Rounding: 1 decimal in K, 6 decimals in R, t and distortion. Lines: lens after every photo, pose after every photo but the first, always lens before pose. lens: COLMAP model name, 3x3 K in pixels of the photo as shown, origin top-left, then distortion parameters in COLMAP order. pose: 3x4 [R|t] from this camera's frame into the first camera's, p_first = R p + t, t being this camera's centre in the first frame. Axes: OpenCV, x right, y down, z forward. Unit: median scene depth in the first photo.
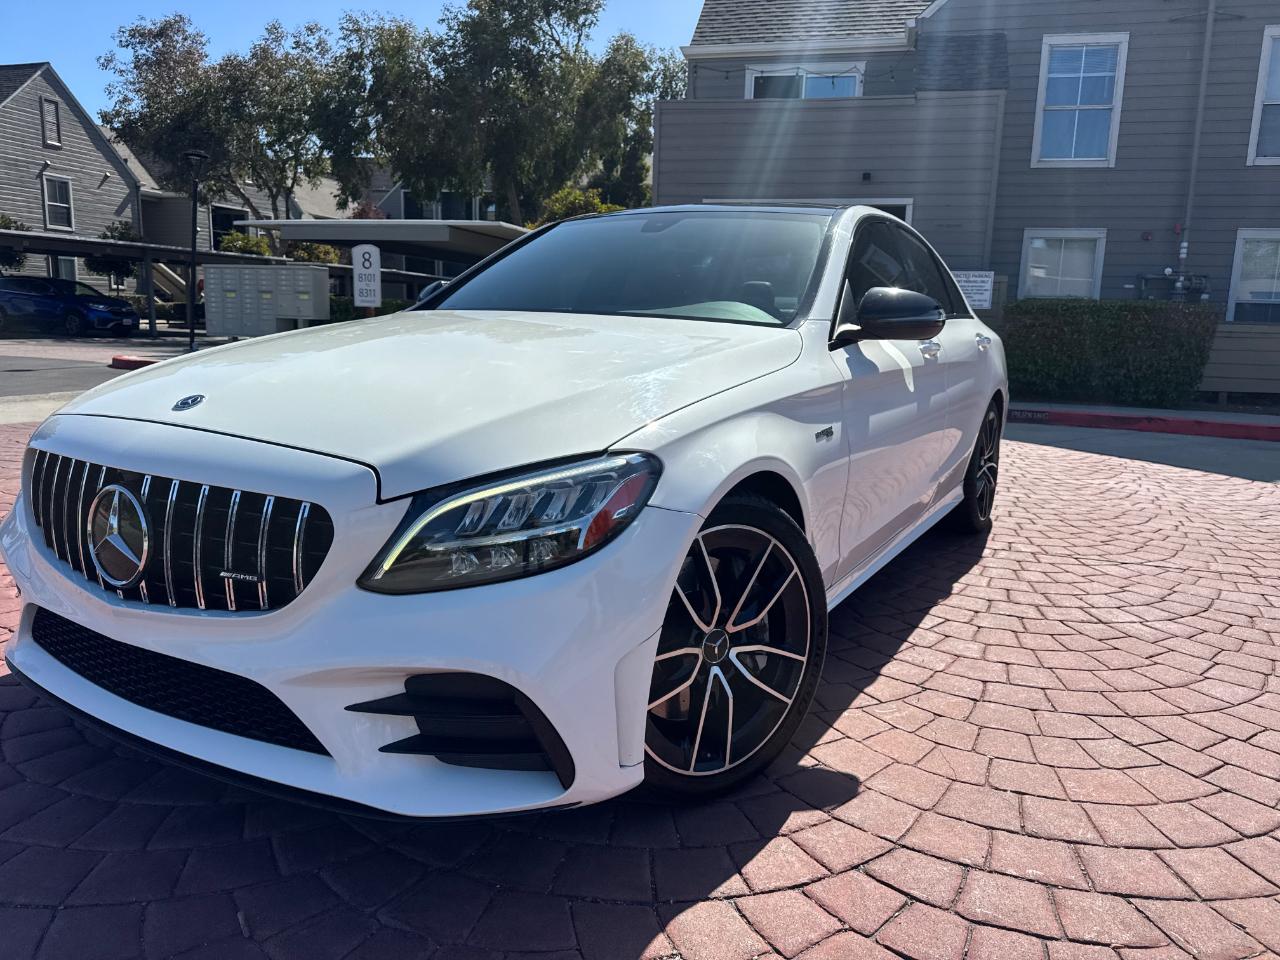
lens RADIAL K [[910.4, 0, 646.1], [0, 910.4, 475.7], [0, 0, 1]] dist [0.008866, -0.012675]
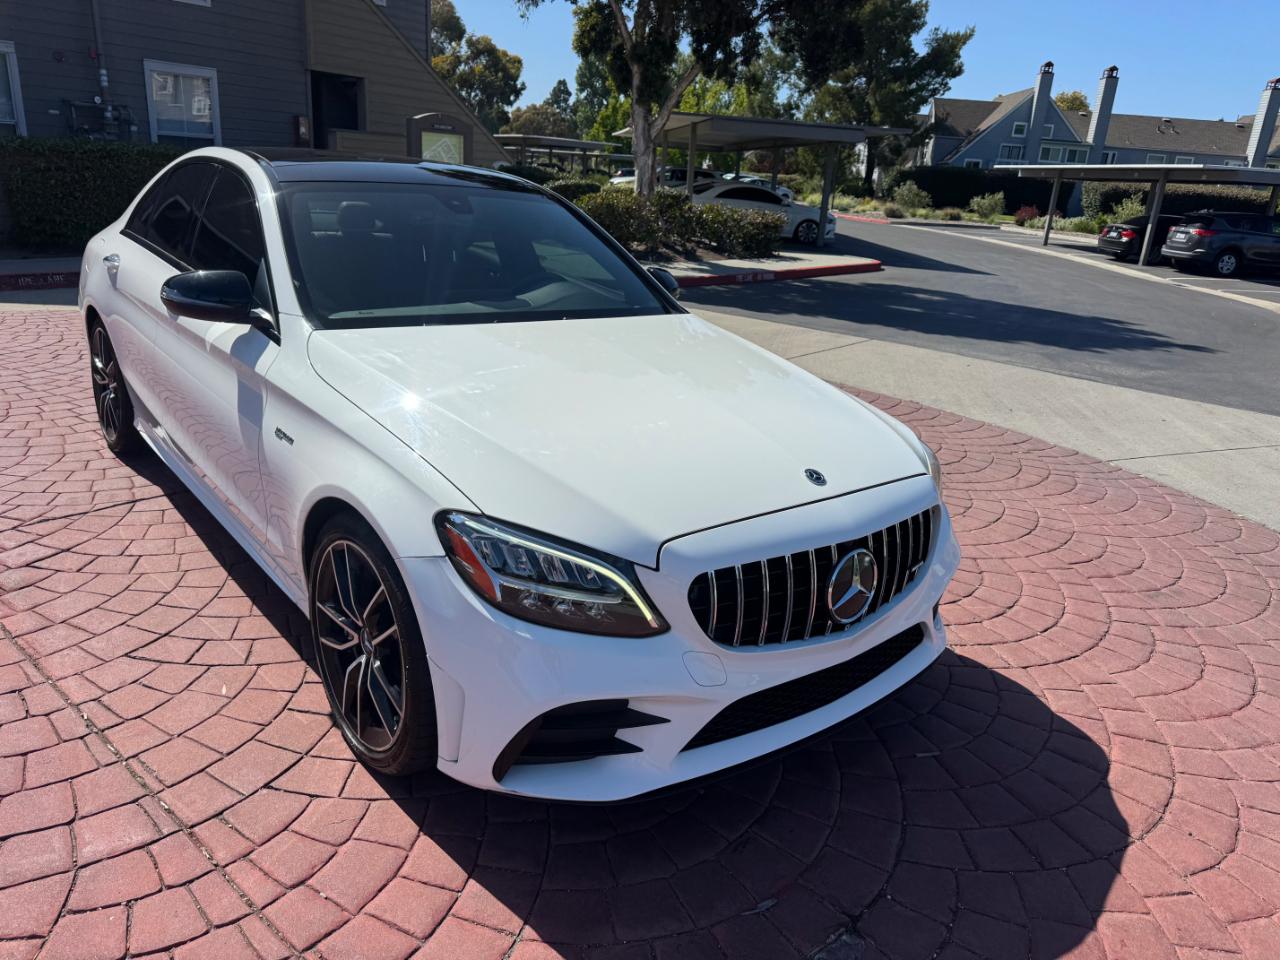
lens RADIAL K [[913.7, 0, 653.1], [0, 913.7, 480.3], [0, 0, 1]] dist [0.007308, -0.010281]
pose [[0.334418, -0.306195, 0.891297, -1.124972], [0.098550, 0.951925, 0.290047, -0.309388], [-0.937258, -0.009160, 0.348516, 0.495694]]
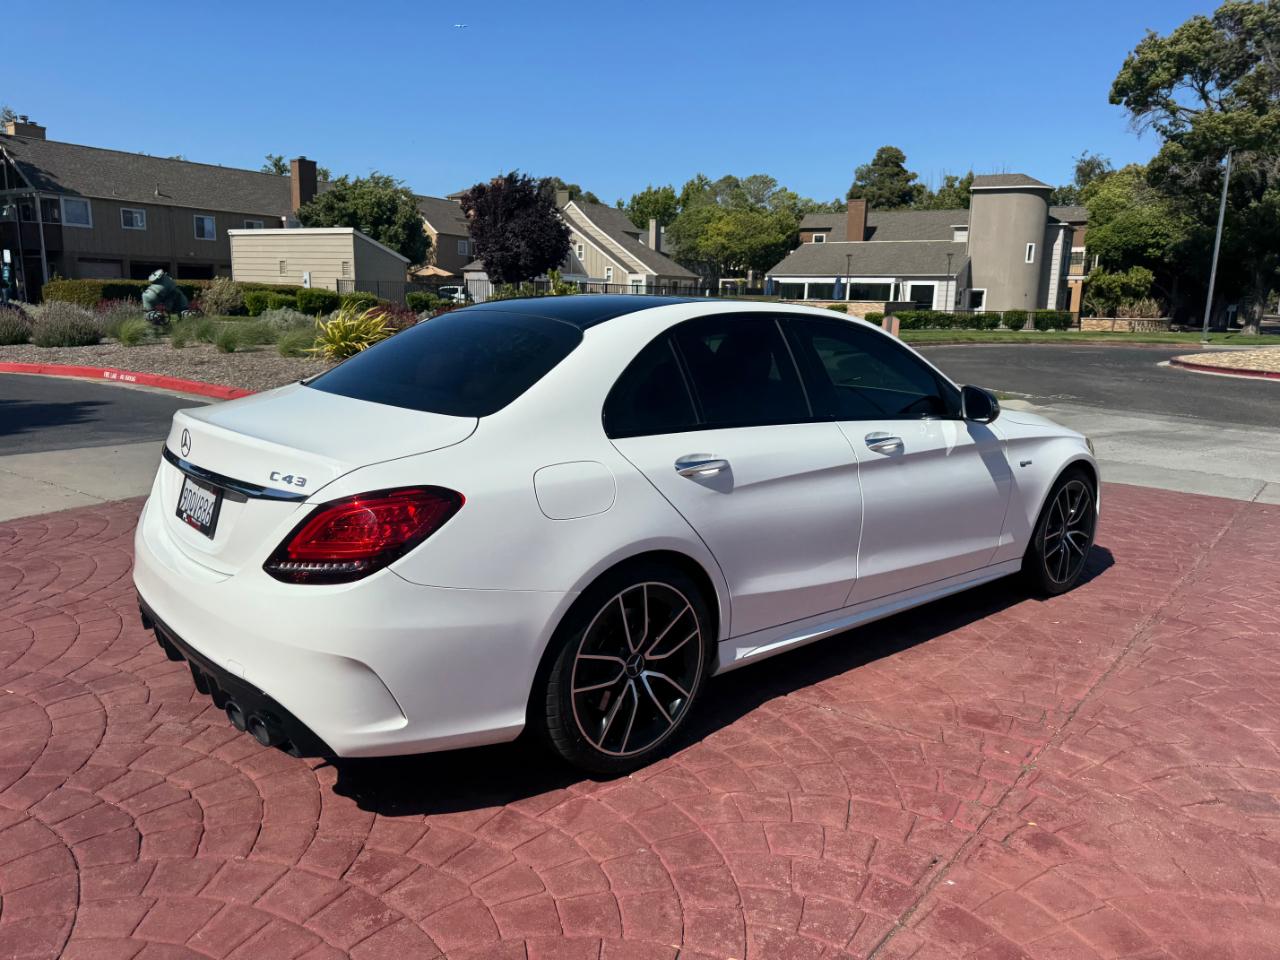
lens RADIAL K [[906.7, 0, 633.7], [0, 906.7, 481.3], [0, 0, 1]] dist [0.028761, -0.040087]
pose [[-0.953293, -0.114613, 0.279458, -0.187298], [-0.006605, 0.932900, 0.360074, -0.666498], [-0.301975, 0.341411, -0.890084, 2.851340]]
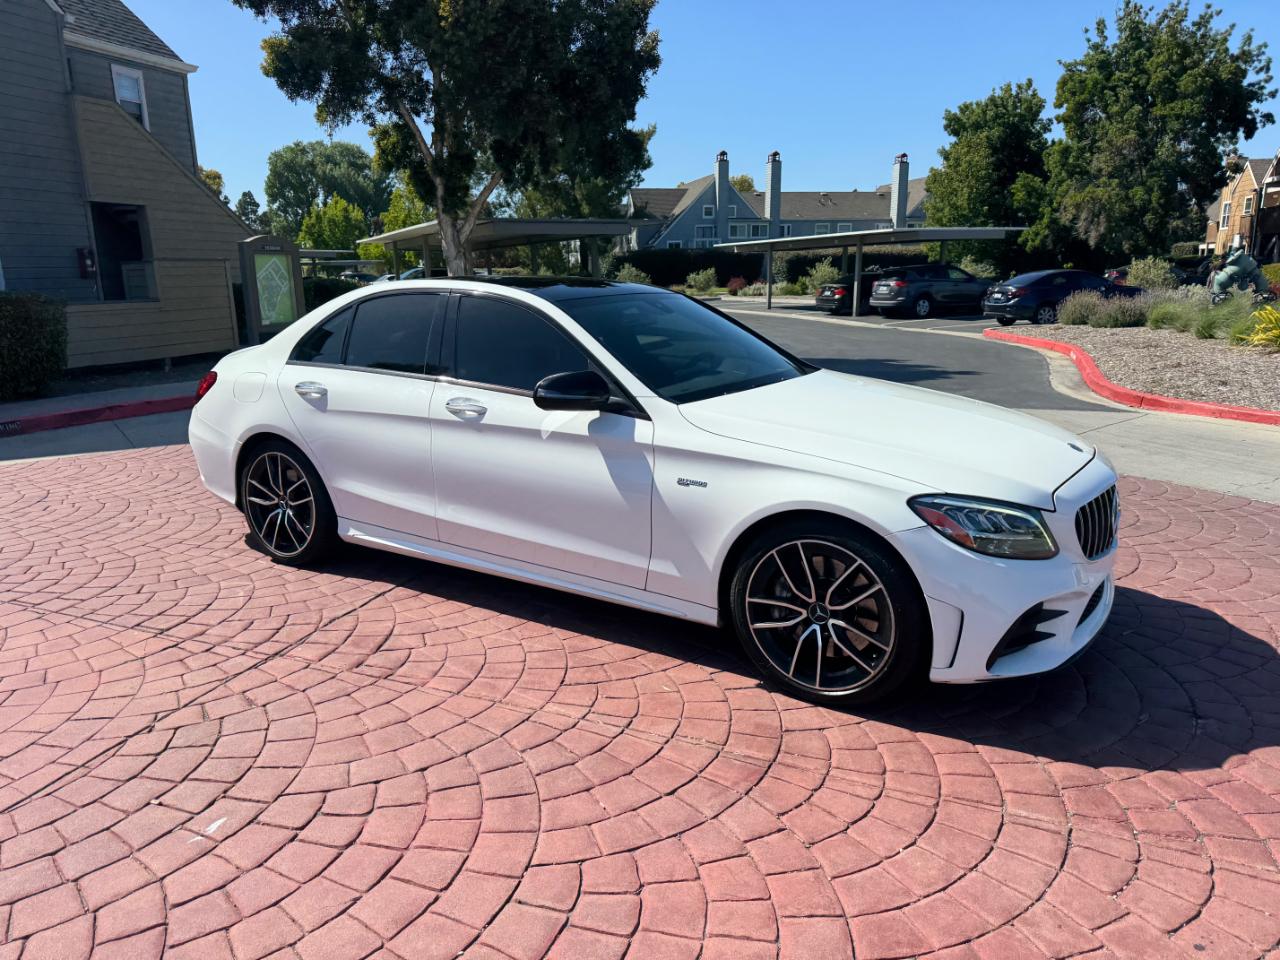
lens RADIAL K [[895.9, 0, 637.9], [0, 895.9, 491.5], [0, 0, 1]] dist [0.093128, -0.138971]
pose [[0.033582, -0.263506, 0.964073, -1.593689], [0.183644, 0.949820, 0.253213, -0.431921], [-0.982419, 0.168543, 0.080288, 1.167495]]
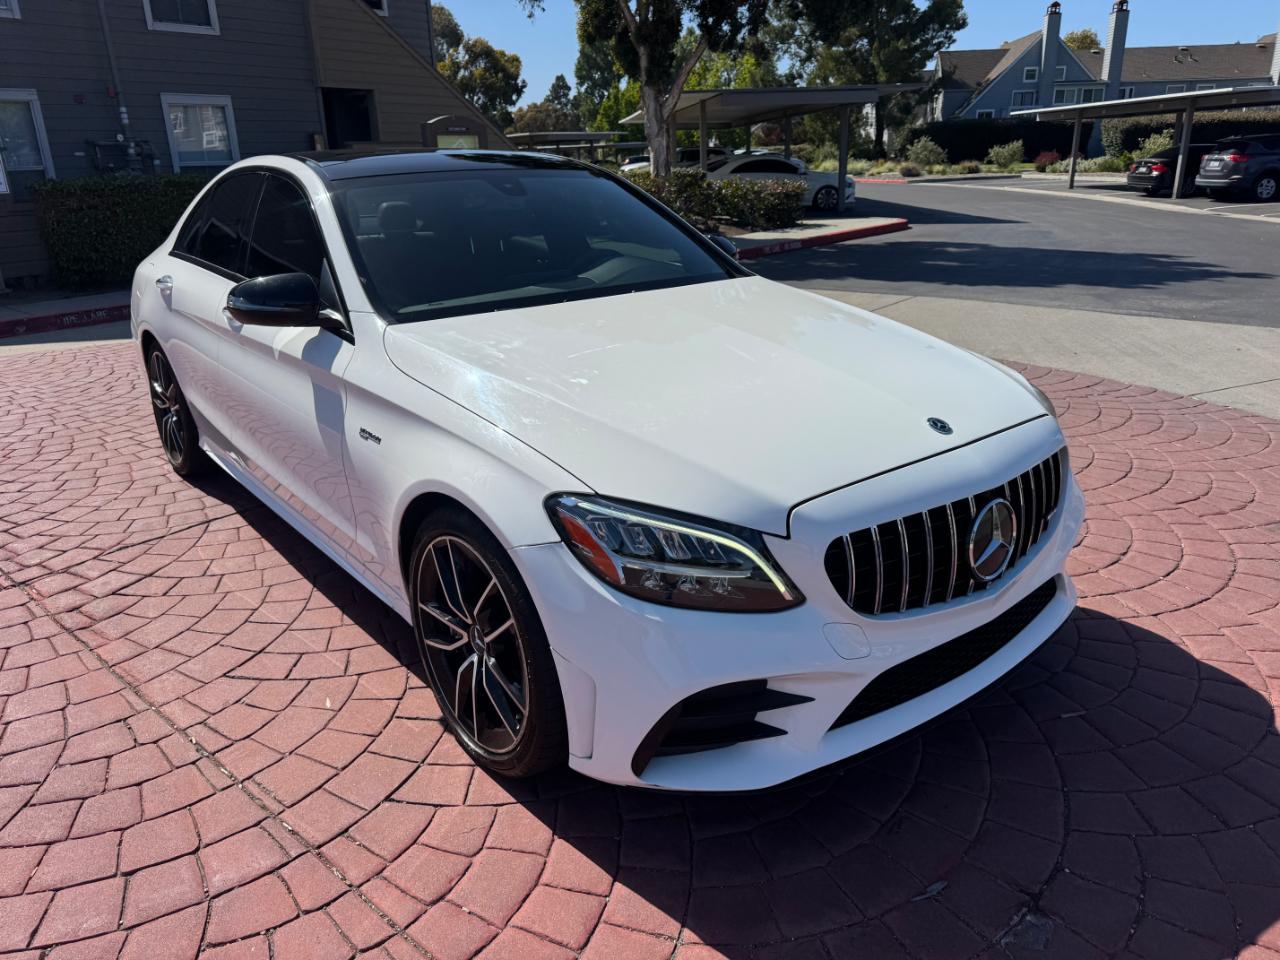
lens RADIAL K [[913.6, 0, 643.6], [0, 913.6, 471.2], [0, 0, 1]] dist [0.003951, -0.006109]
pose [[0.346618, -0.339777, 0.874304, -1.107831], [0.195149, 0.937814, 0.287092, -0.290479], [-0.917482, 0.071108, 0.391371, 0.578287]]
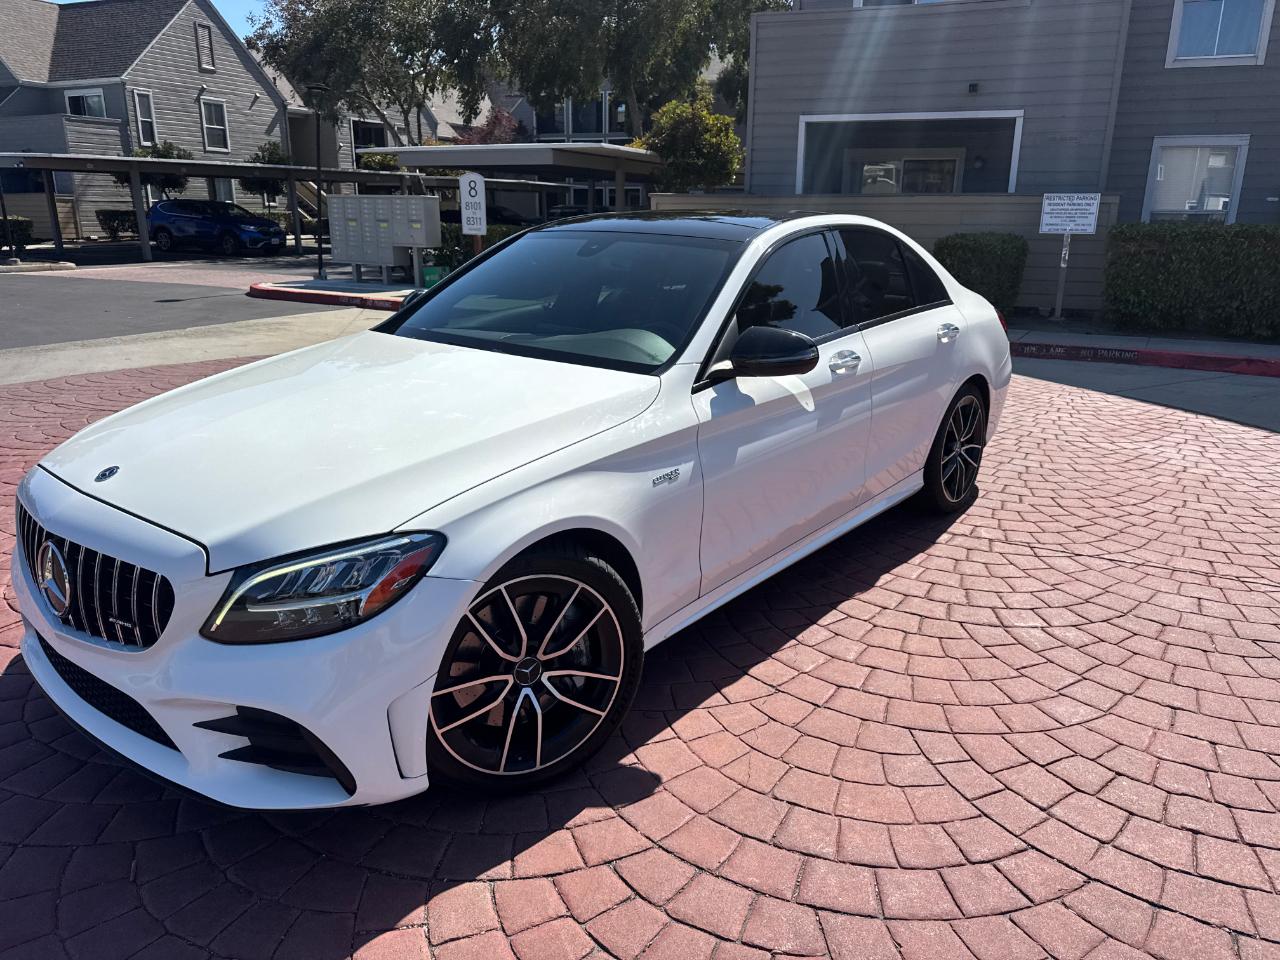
lens RADIAL K [[907.0, 0, 639.4], [0, 907.0, 468.2], [0, 0, 1]] dist [0.028406, -0.040105]
pose [[0.987145, 0.023273, -0.158126, 0.293542], [-0.007229, 0.994830, 0.101293, -0.147318], [0.159666, -0.098848, 0.982210, -0.099483]]
